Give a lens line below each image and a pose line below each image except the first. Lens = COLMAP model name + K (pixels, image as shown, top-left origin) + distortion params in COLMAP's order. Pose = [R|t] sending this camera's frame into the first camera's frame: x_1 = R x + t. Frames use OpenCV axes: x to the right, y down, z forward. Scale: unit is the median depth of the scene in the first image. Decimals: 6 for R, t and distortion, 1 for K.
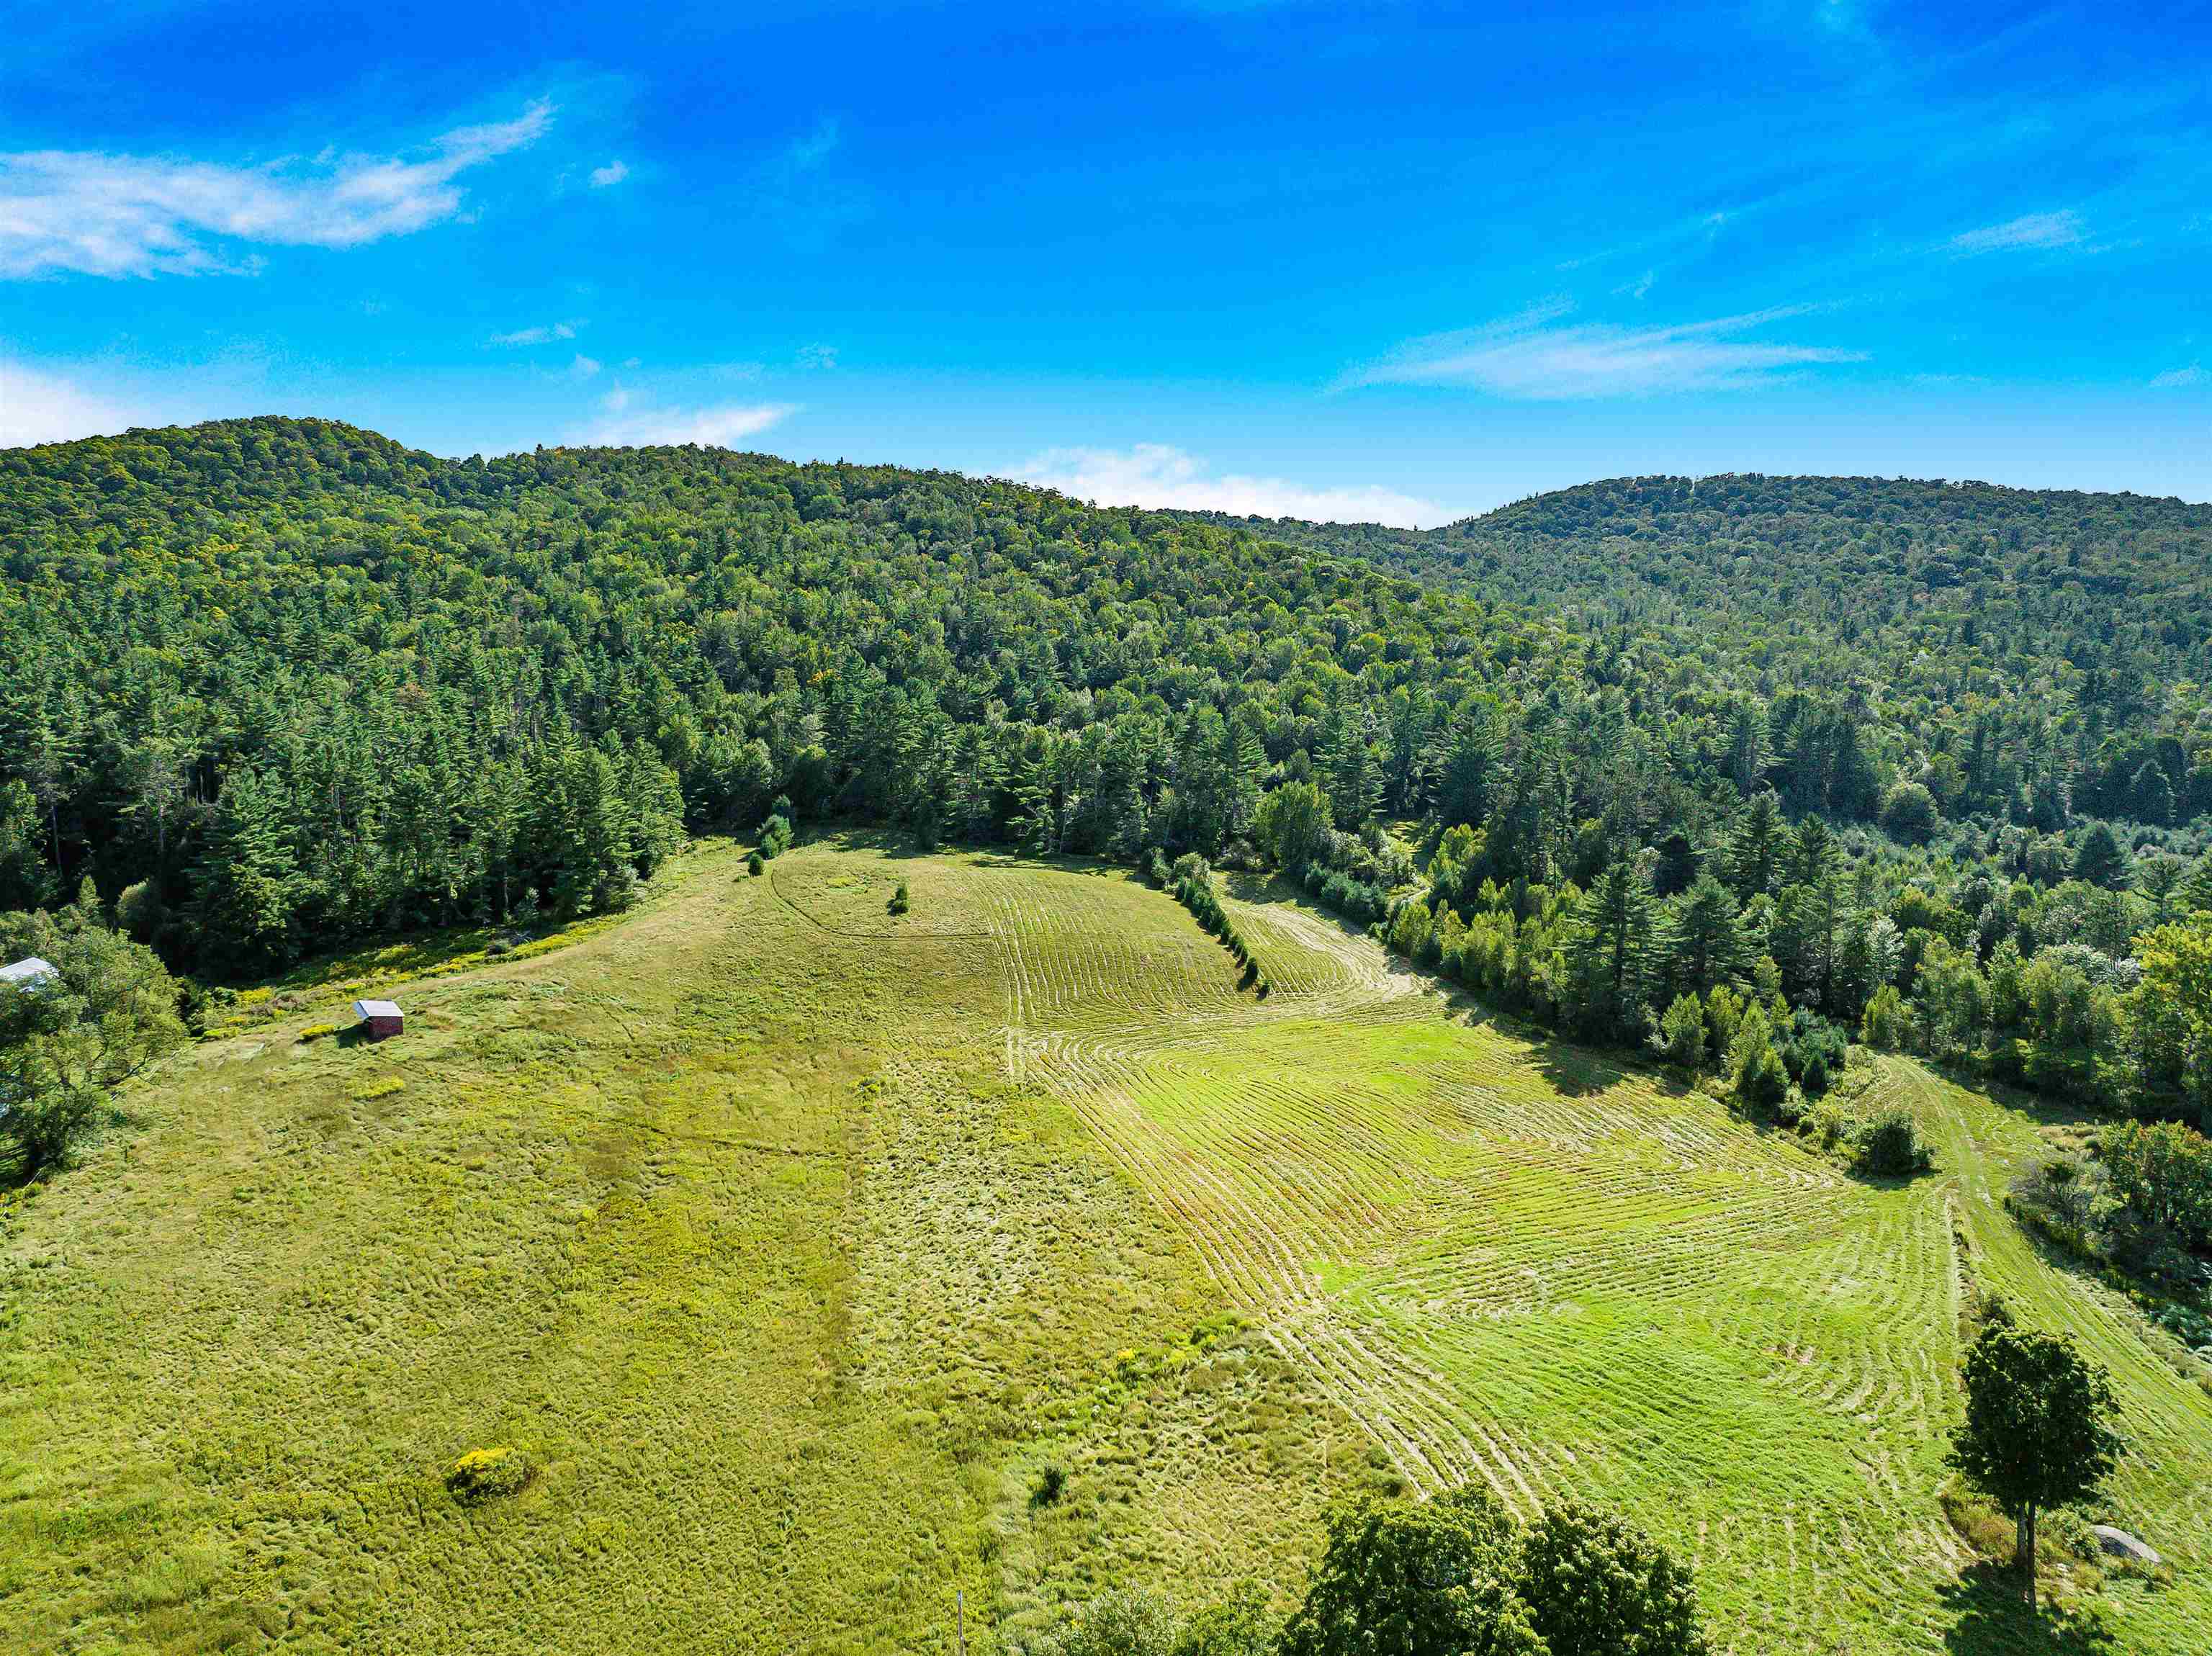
lens RADIAL K [[1552.7, 0, 1113.0], [0, 1552.7, 838.9], [0, 0, 1]] dist [-0.037210, -0.005256]
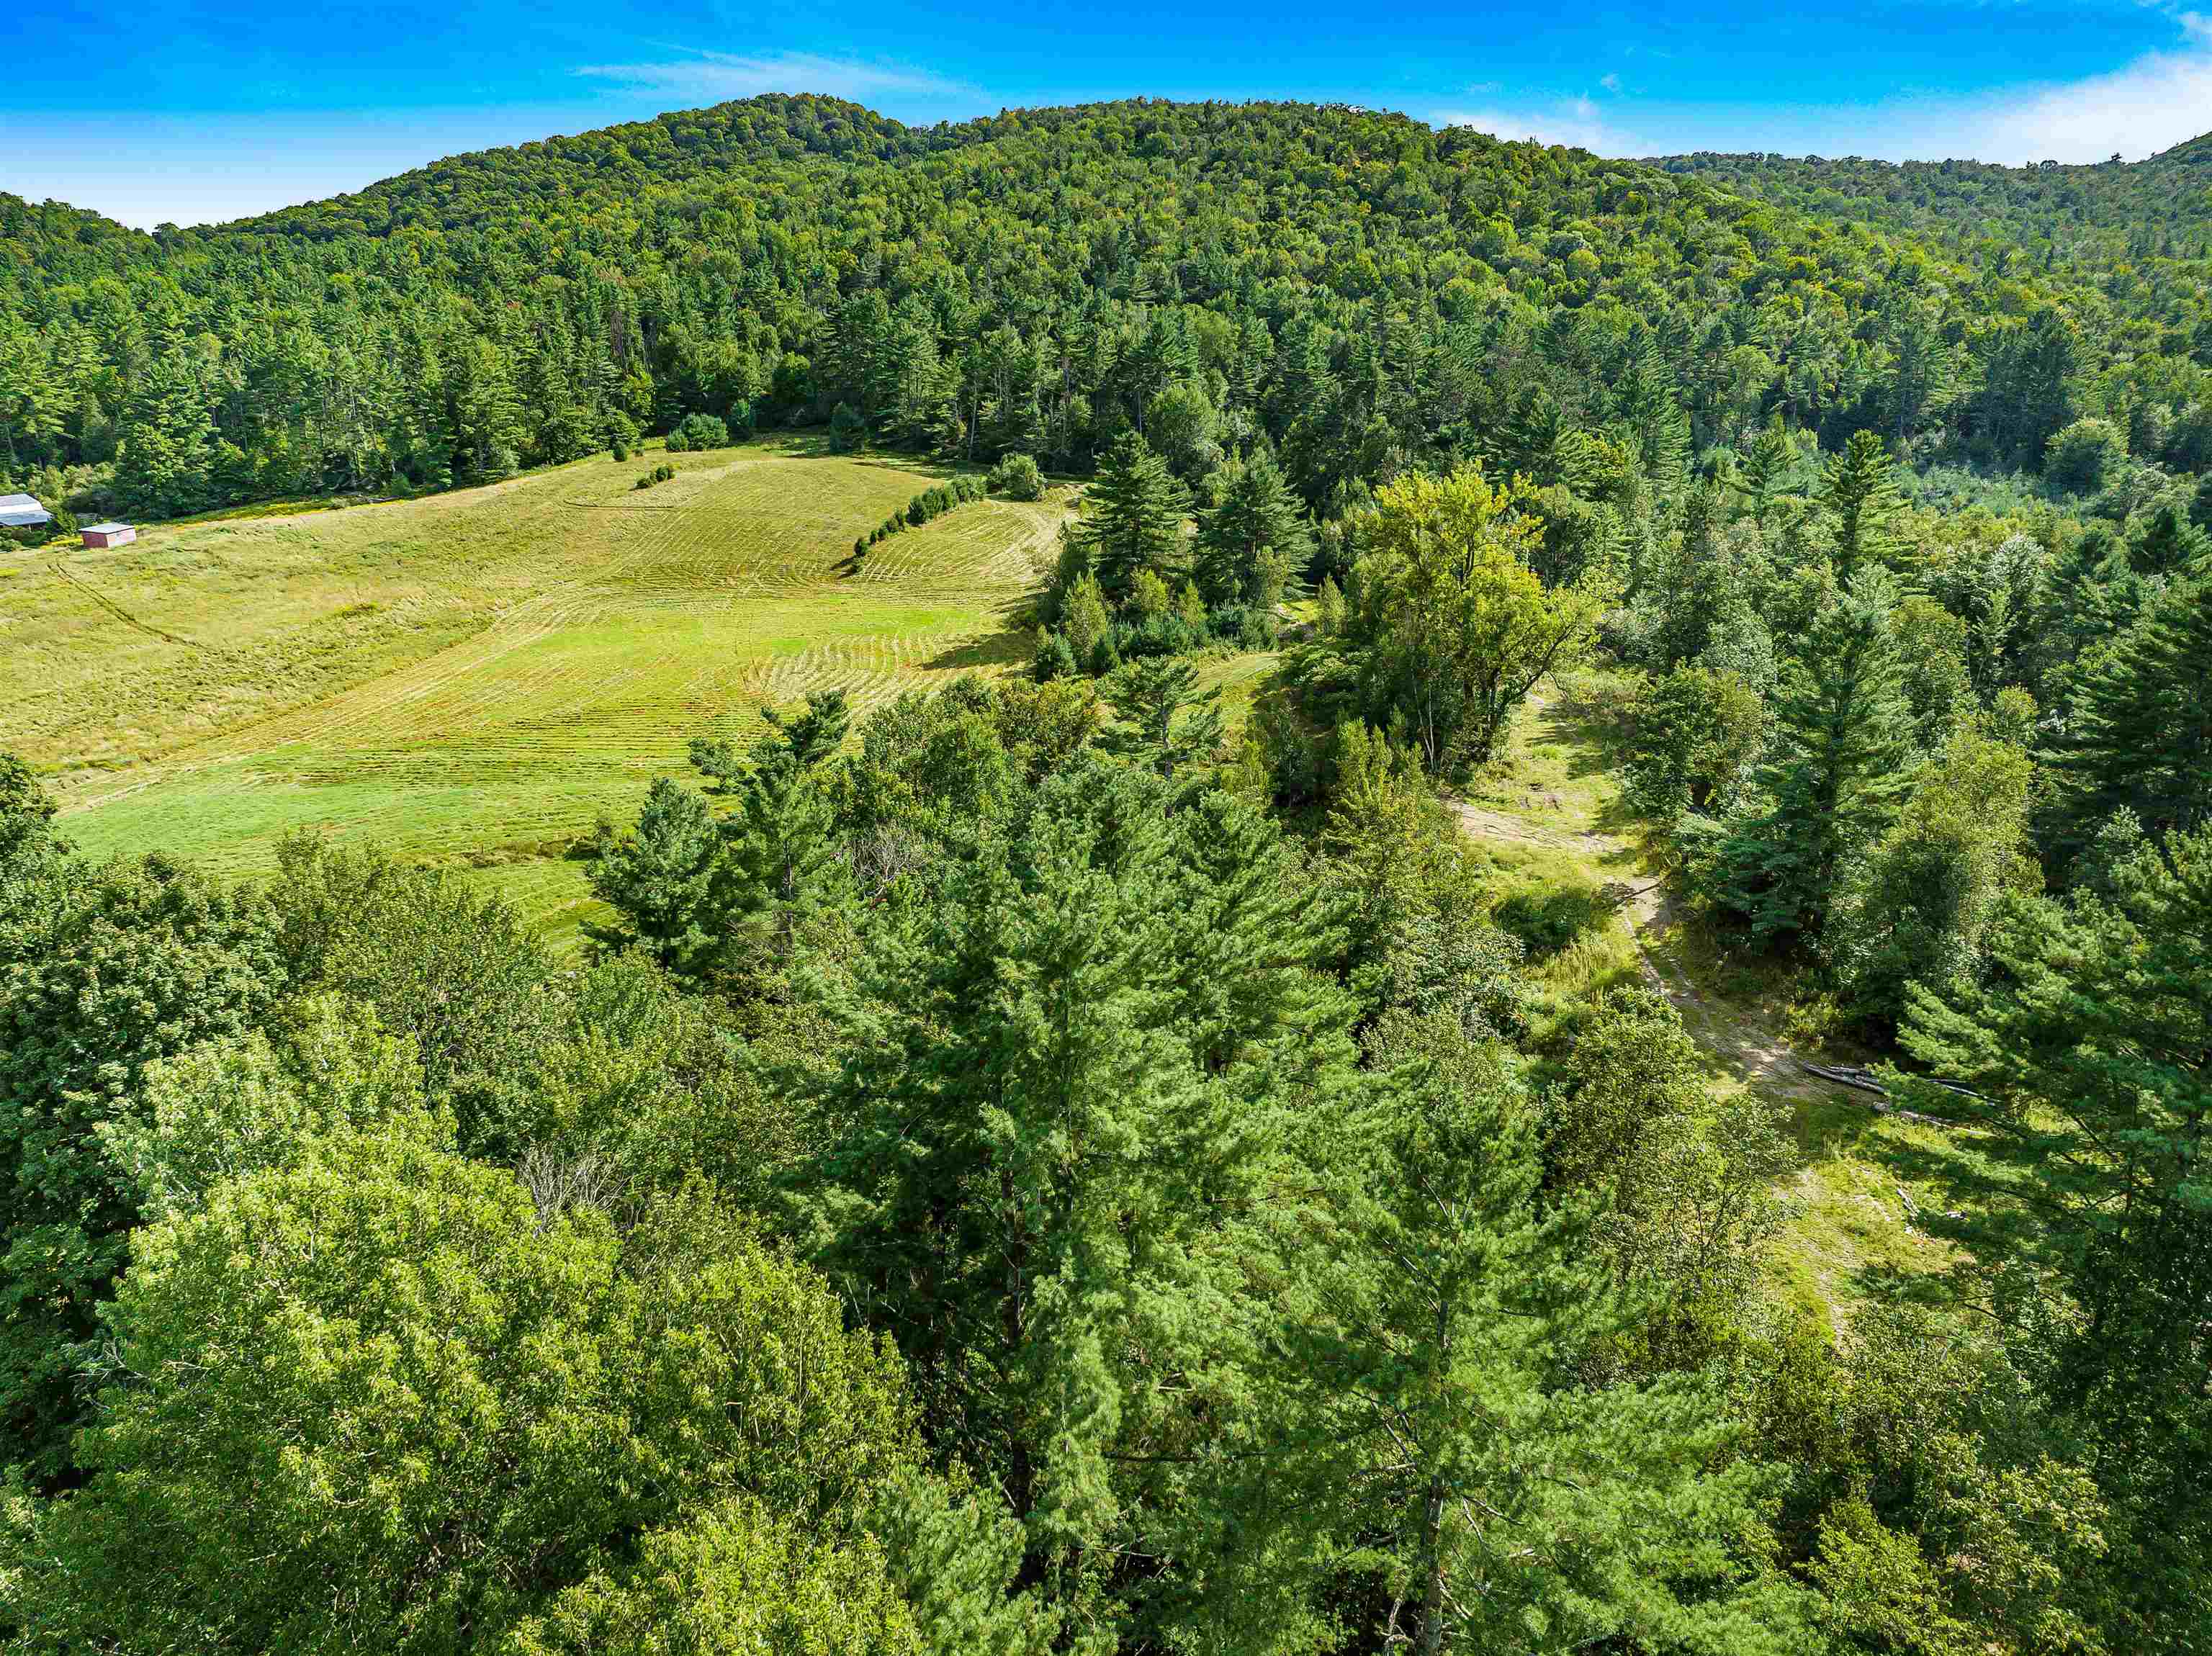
lens RADIAL K [[1555.4, 0, 1114.4], [0, 1555.4, 831.9], [0, 0, 1]] dist [-0.040041, 0.005602]
pose [[0.907575, 0.121613, -0.401893, 0.479784], [-0.047365, 0.980681, 0.189794, 0.049123], [0.417210, -0.153217, 0.895802, 0.133841]]
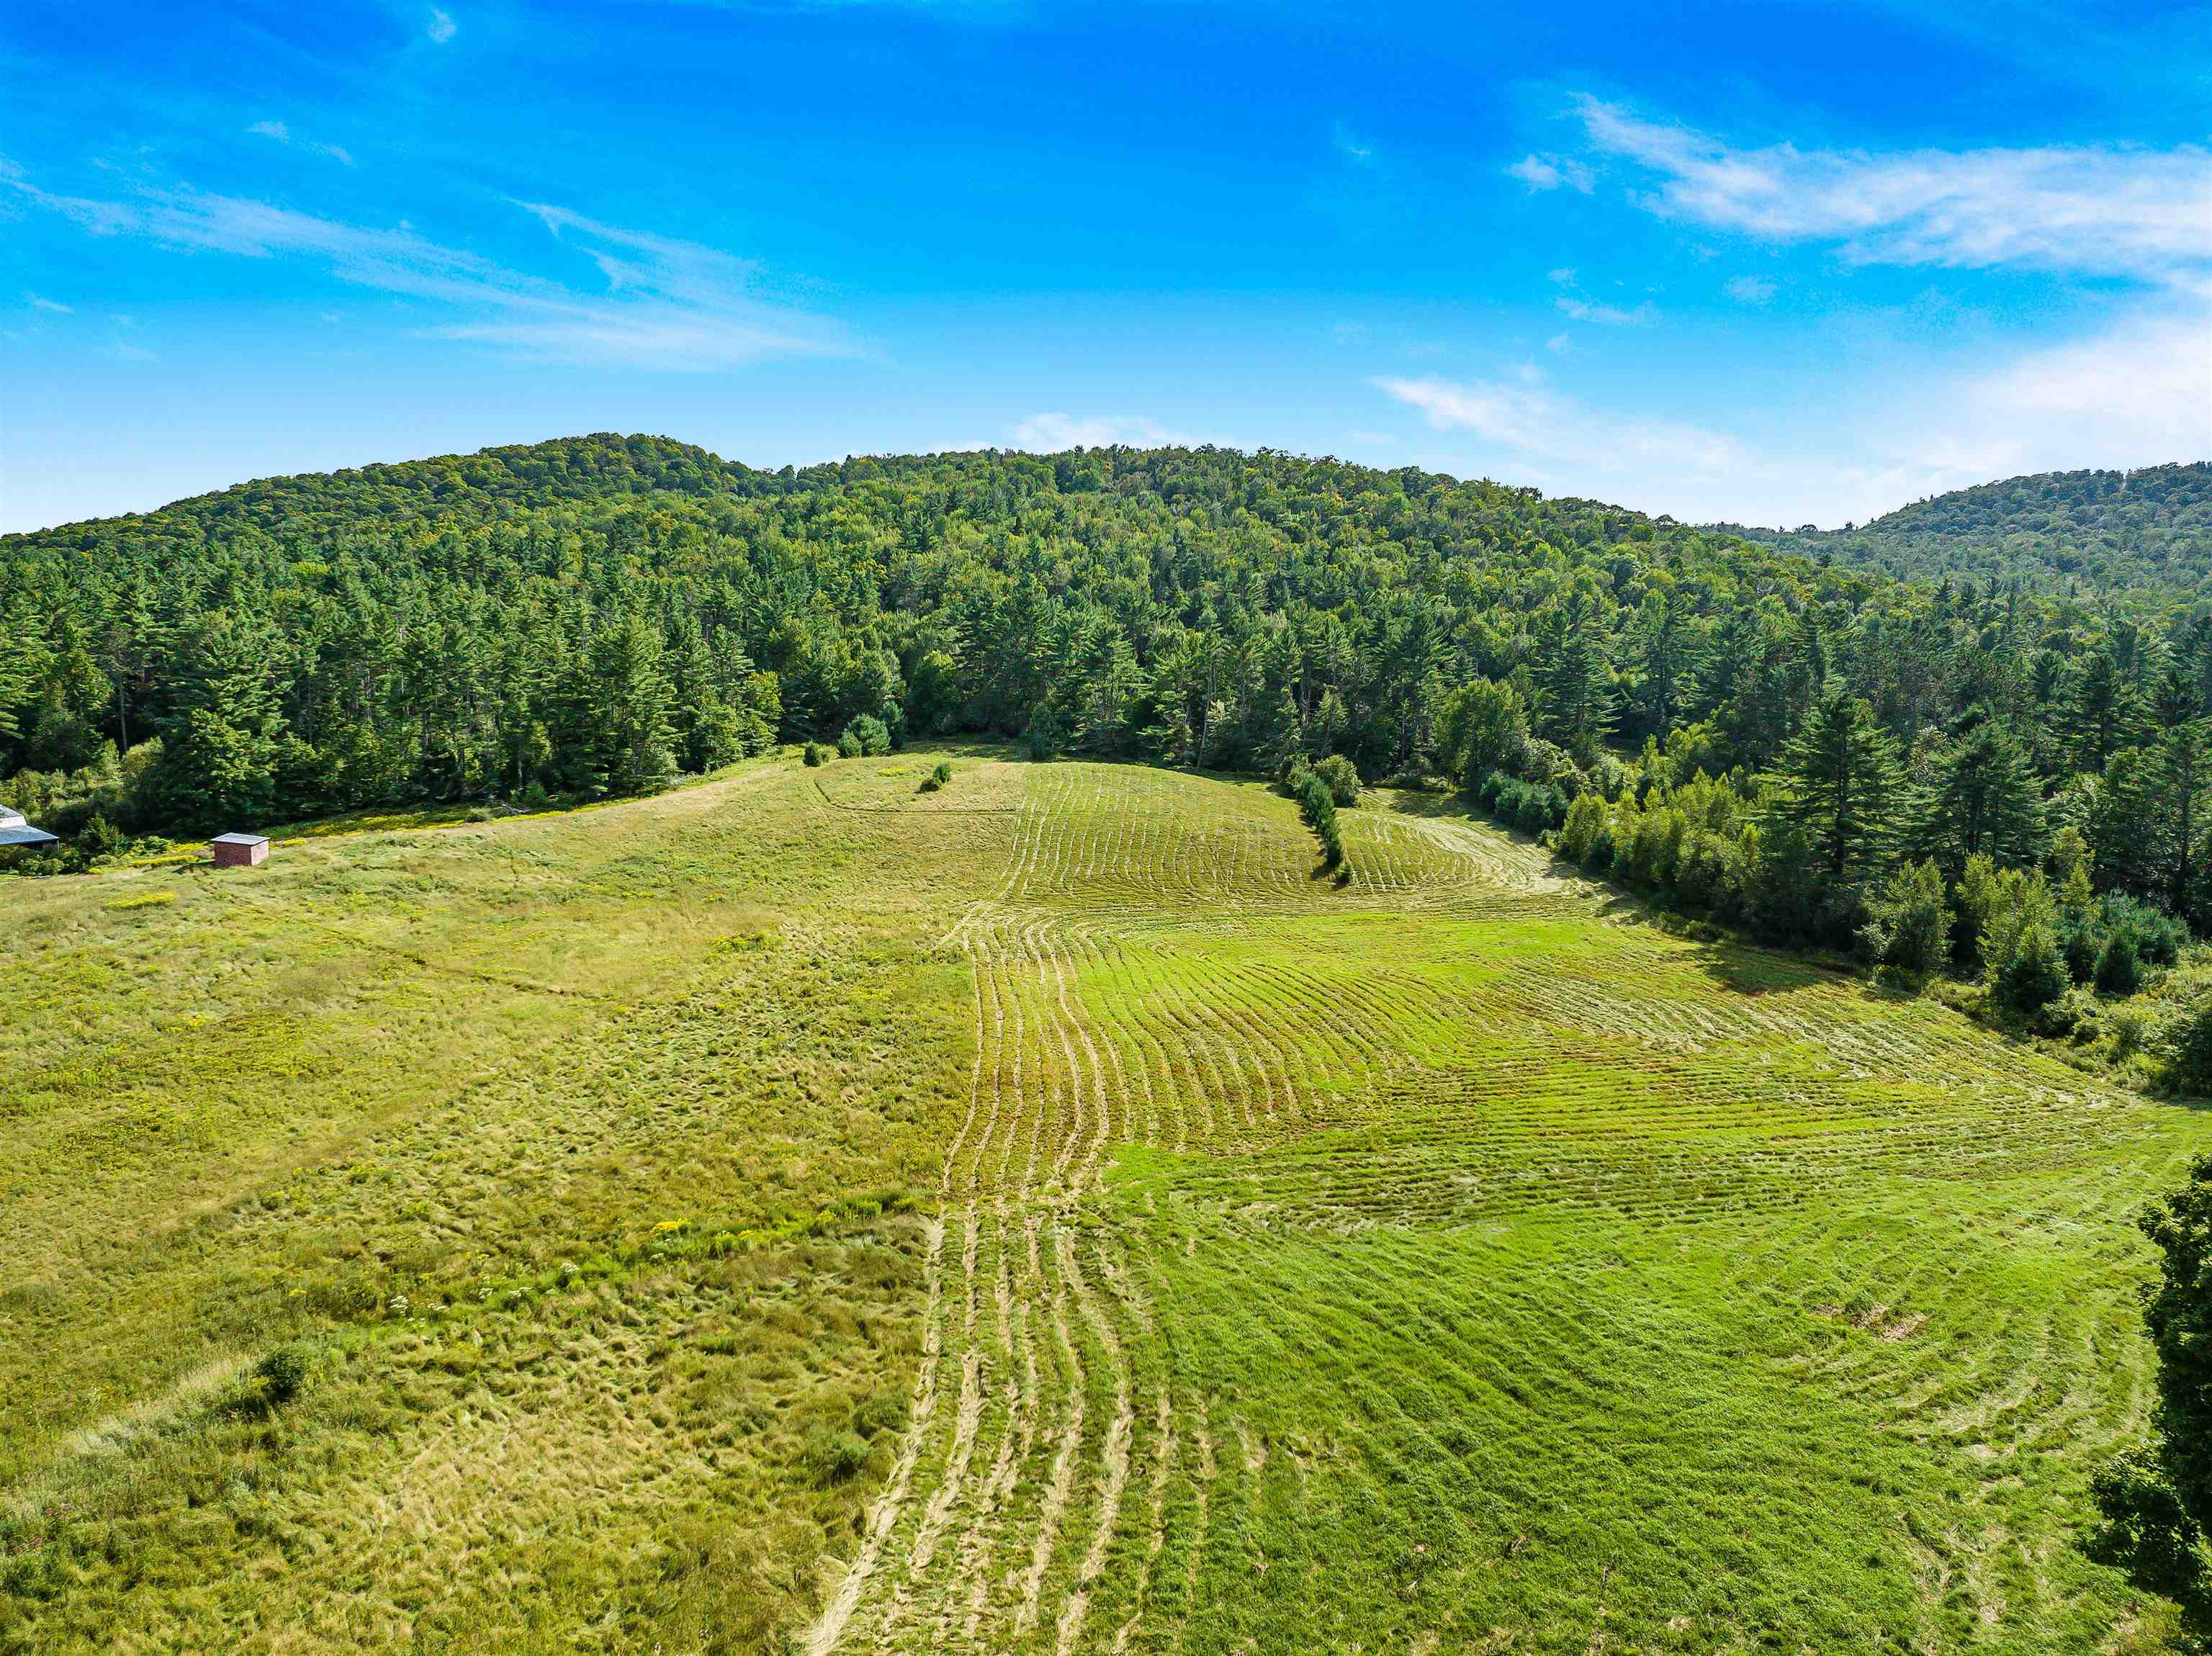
lens RADIAL K [[1555.4, 0, 1114.4], [0, 1555.4, 831.9], [0, 0, 1]] dist [-0.040041, 0.005602]
pose [[0.972124, 0.018831, -0.233711, 0.121461], [-0.028648, 0.998841, -0.038681, 0.078785], [0.232711, 0.044298, 0.971536, 0.179643]]
